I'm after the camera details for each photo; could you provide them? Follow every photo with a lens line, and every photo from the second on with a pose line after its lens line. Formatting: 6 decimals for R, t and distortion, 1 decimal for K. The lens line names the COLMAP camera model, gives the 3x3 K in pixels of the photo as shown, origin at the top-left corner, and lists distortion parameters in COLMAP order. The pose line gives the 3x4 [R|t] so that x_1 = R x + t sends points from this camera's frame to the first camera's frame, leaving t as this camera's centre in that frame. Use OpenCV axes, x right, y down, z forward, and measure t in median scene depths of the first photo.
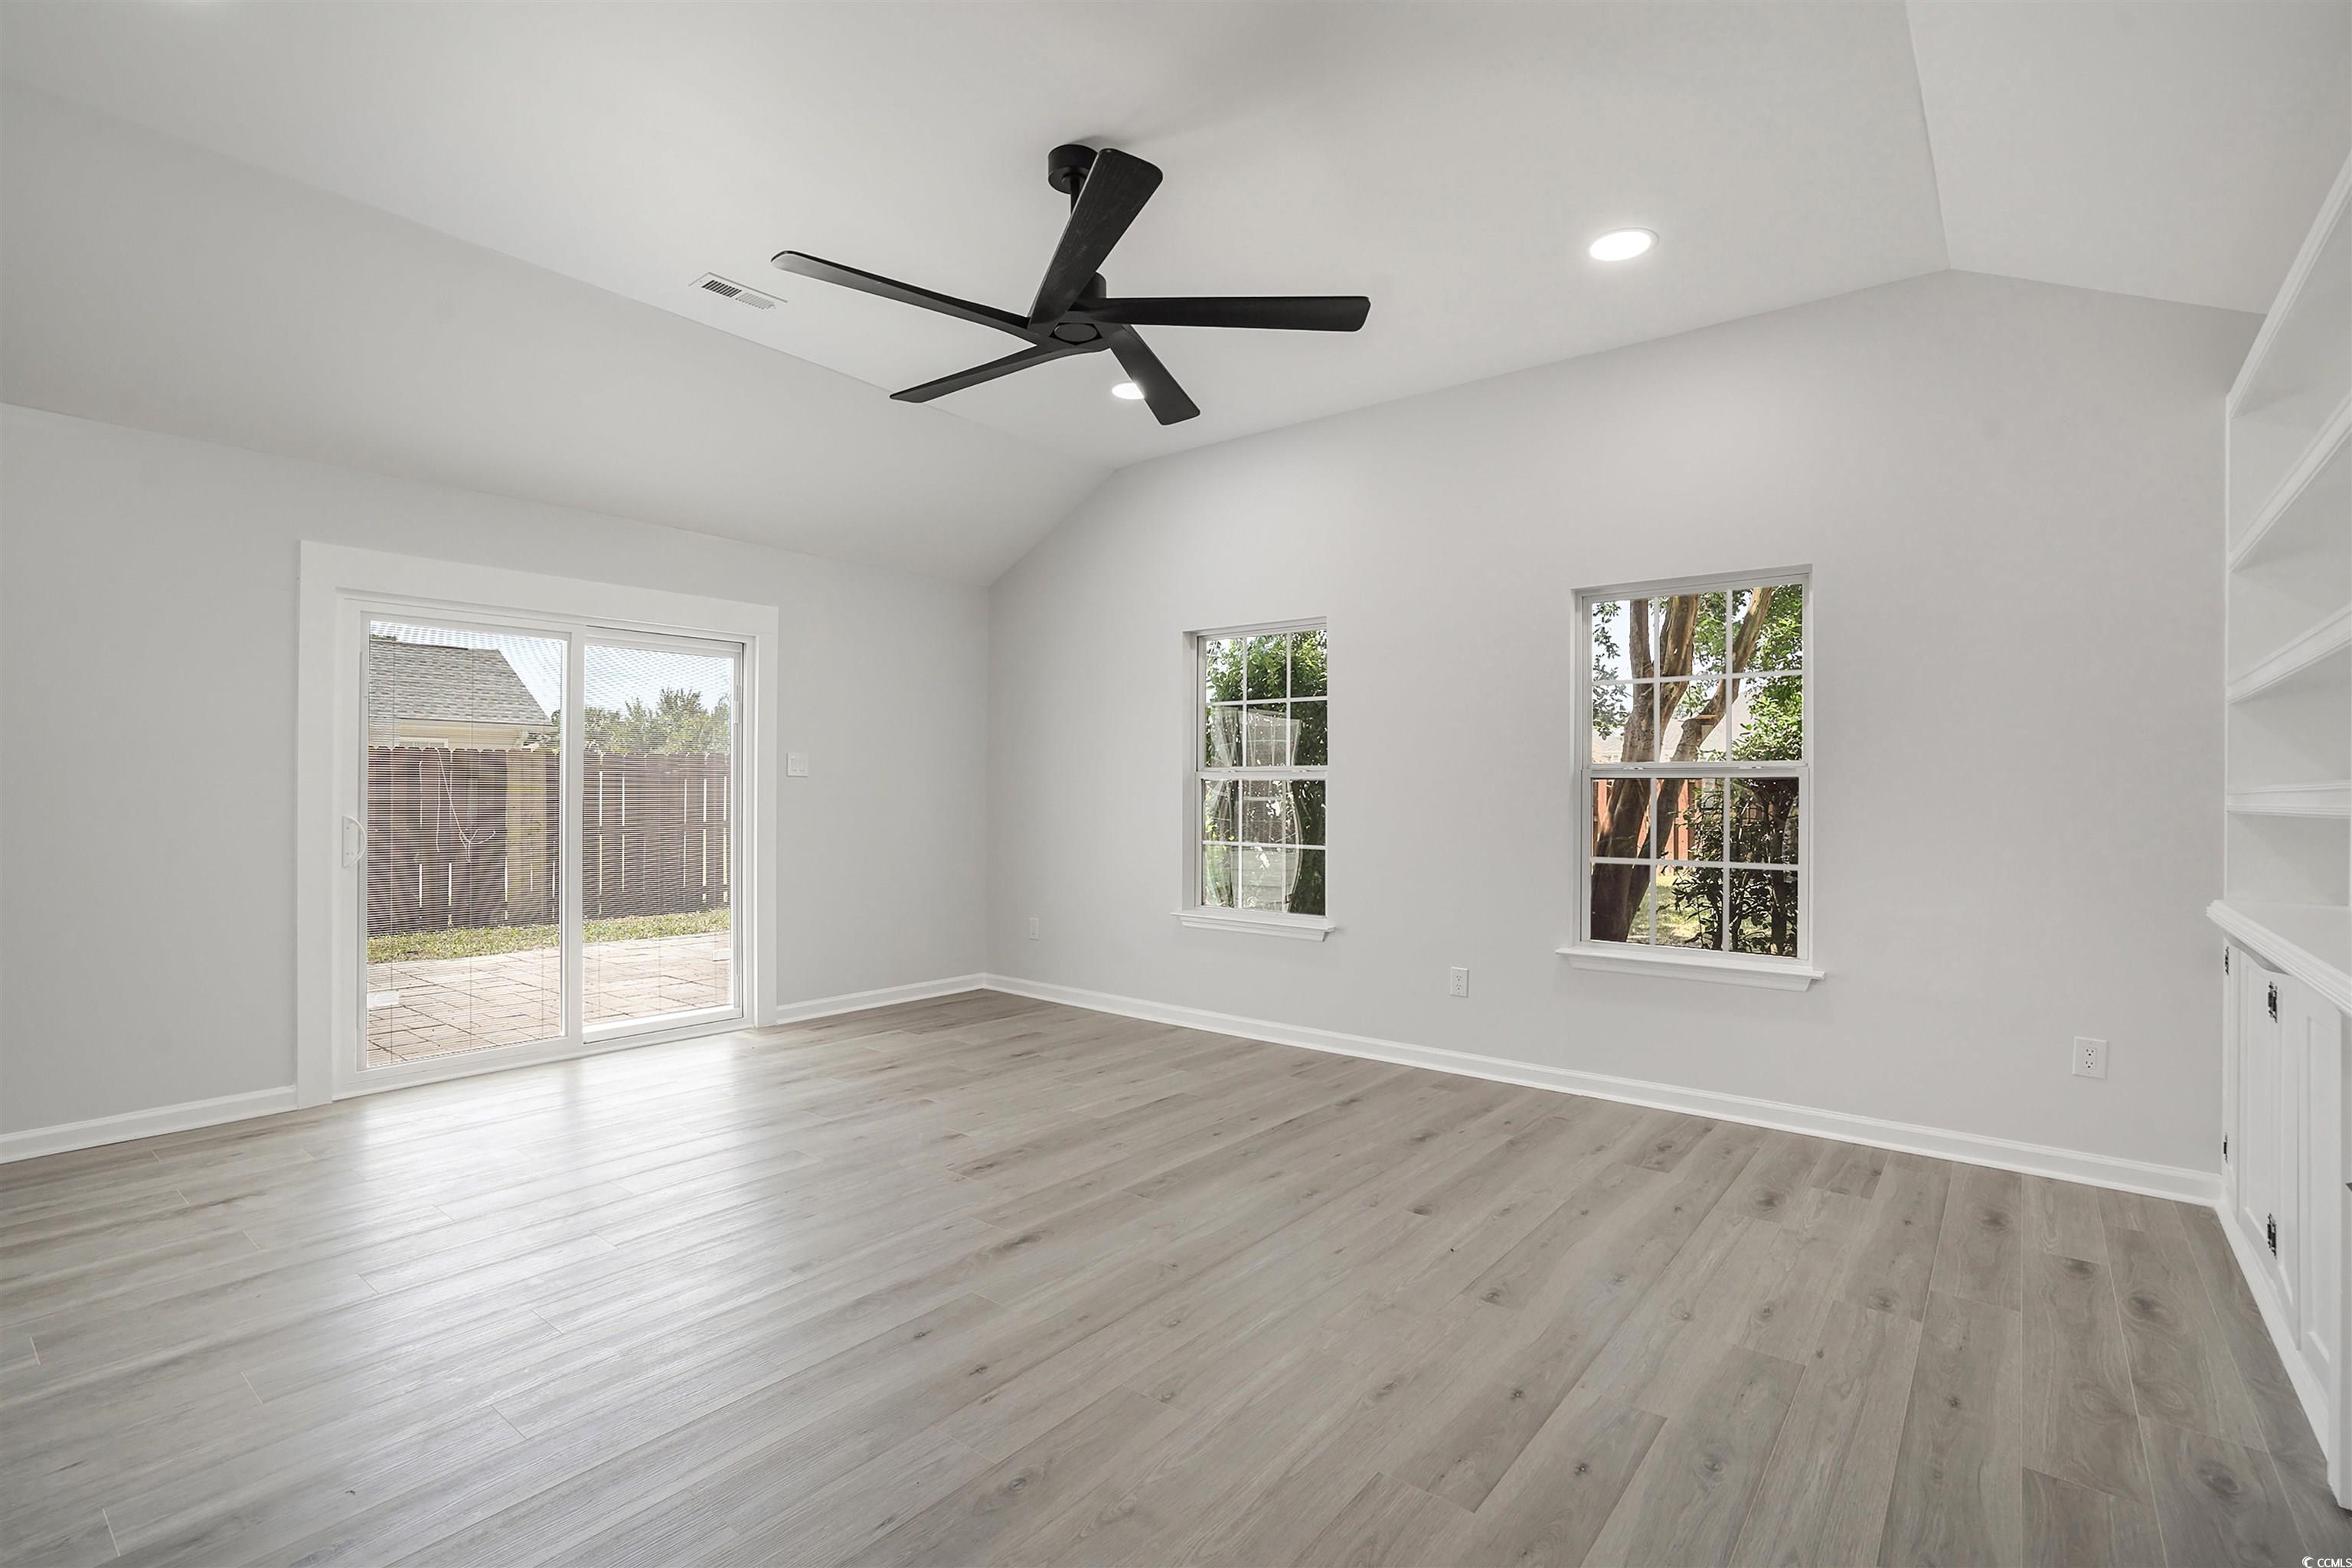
lens RADIAL K [[1085.8, 0, 1182.2], [0, 1085.8, 785.7], [0, 0, 1]] dist [-0.029937, 0.001118]
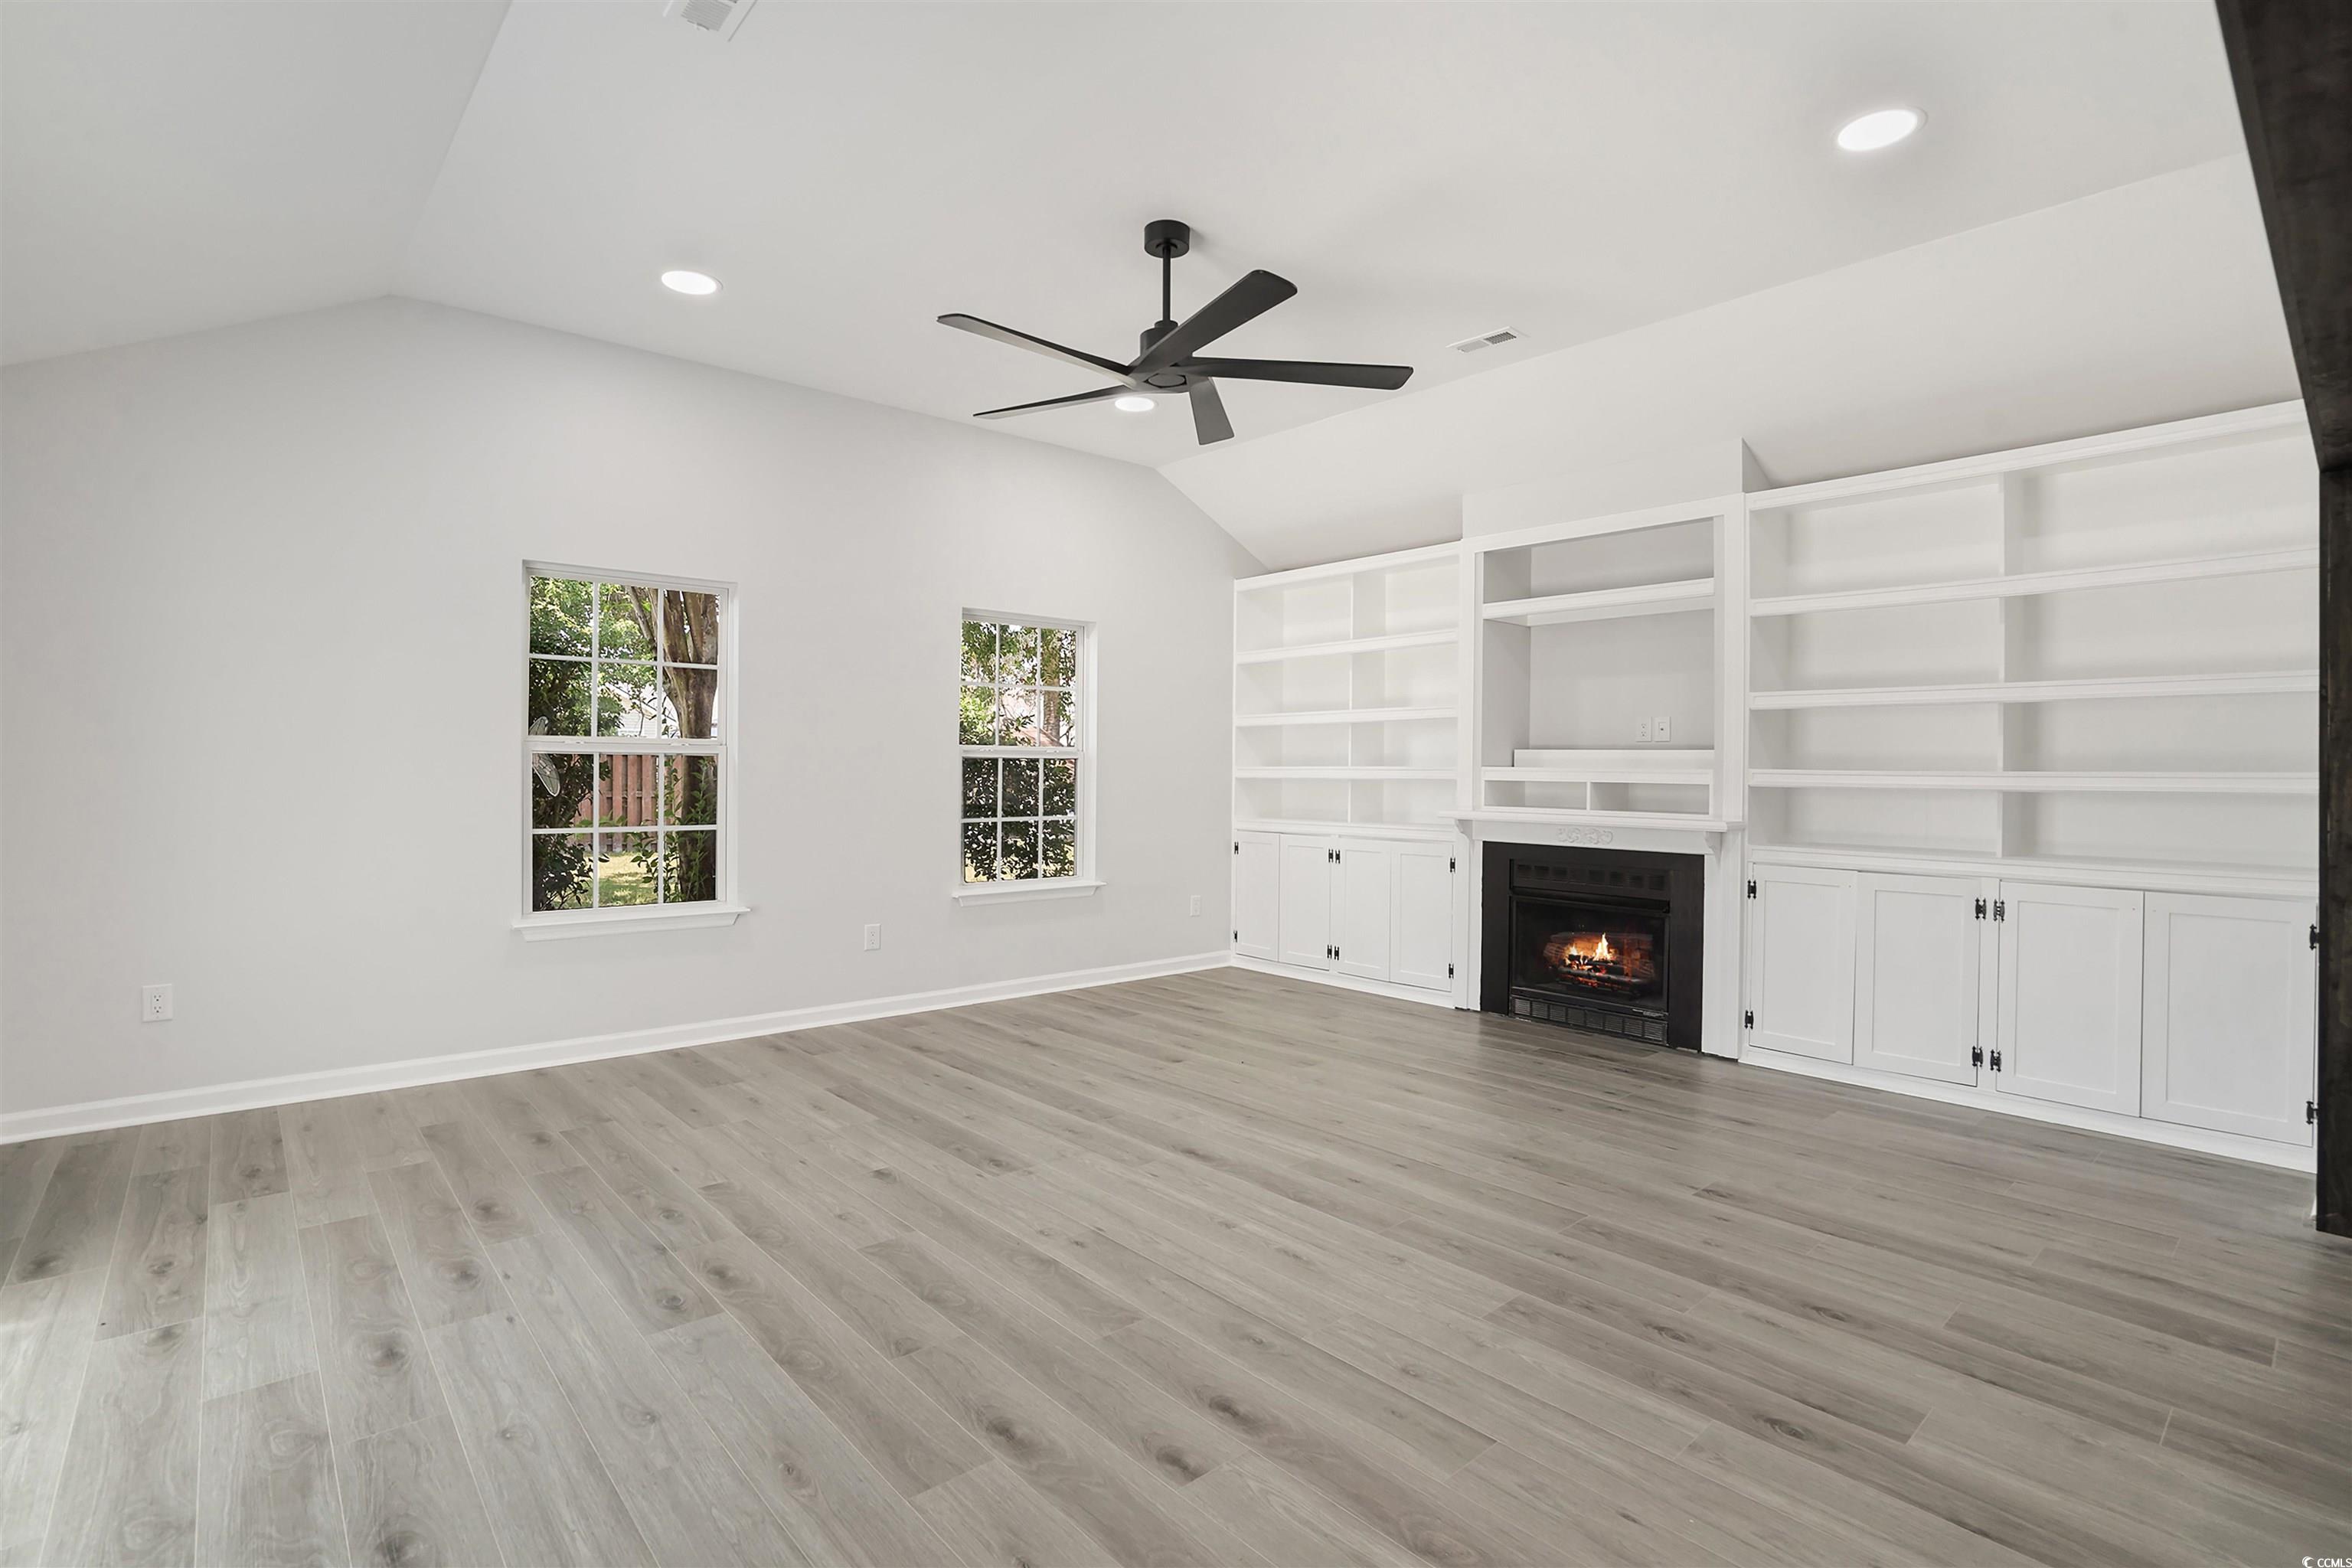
lens RADIAL K [[1085.8, 0, 1183.2], [0, 1085.8, 765.8], [0, 0, 1]] dist [-0.029937, 0.001118]
pose [[0.175673, -0.003469, 0.984443, -0.968875], [-0.017456, 0.999826, 0.006638, -0.012668], [-0.984294, -0.018351, 0.175581, 0.584774]]
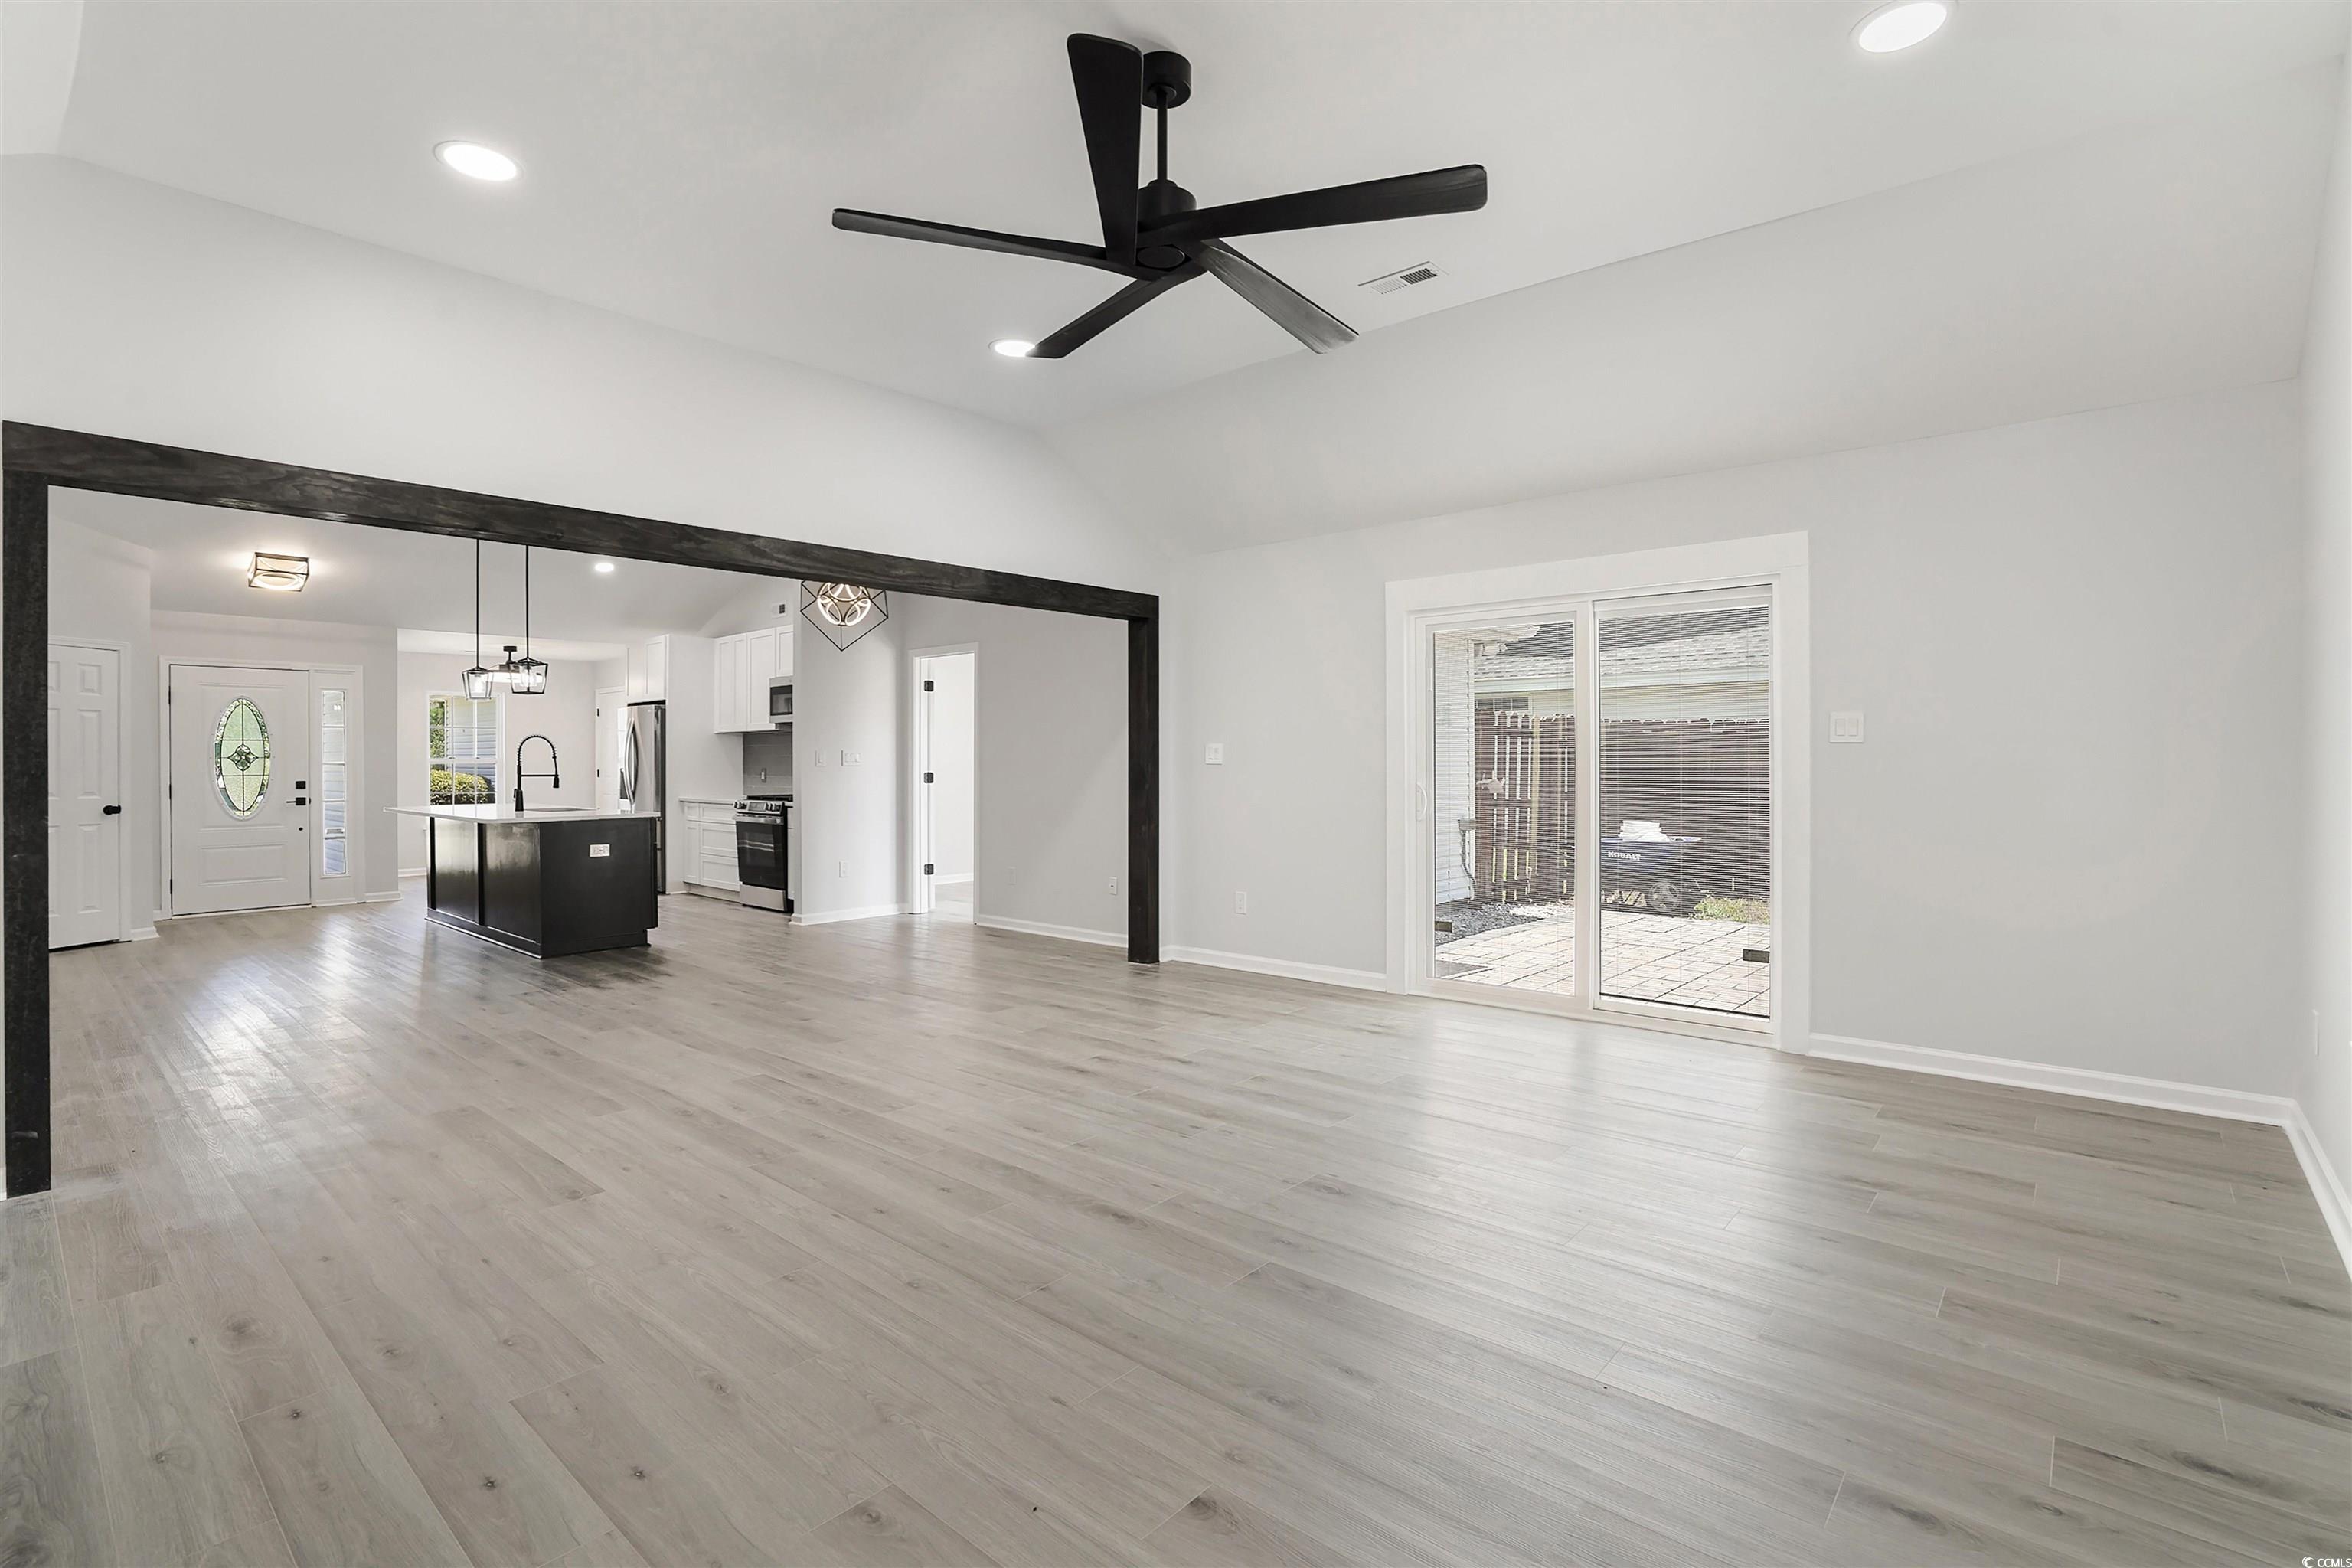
lens RADIAL K [[1085.8, 0, 1172.5], [0, 1085.8, 786.5], [0, 0, 1]] dist [-0.029937, 0.001118]
pose [[-0.059444, 0.016959, -0.998088, 0.615773], [0.014878, 0.999760, 0.016101, 0.003832], [0.998121, -0.013892, -0.059682, 0.807988]]
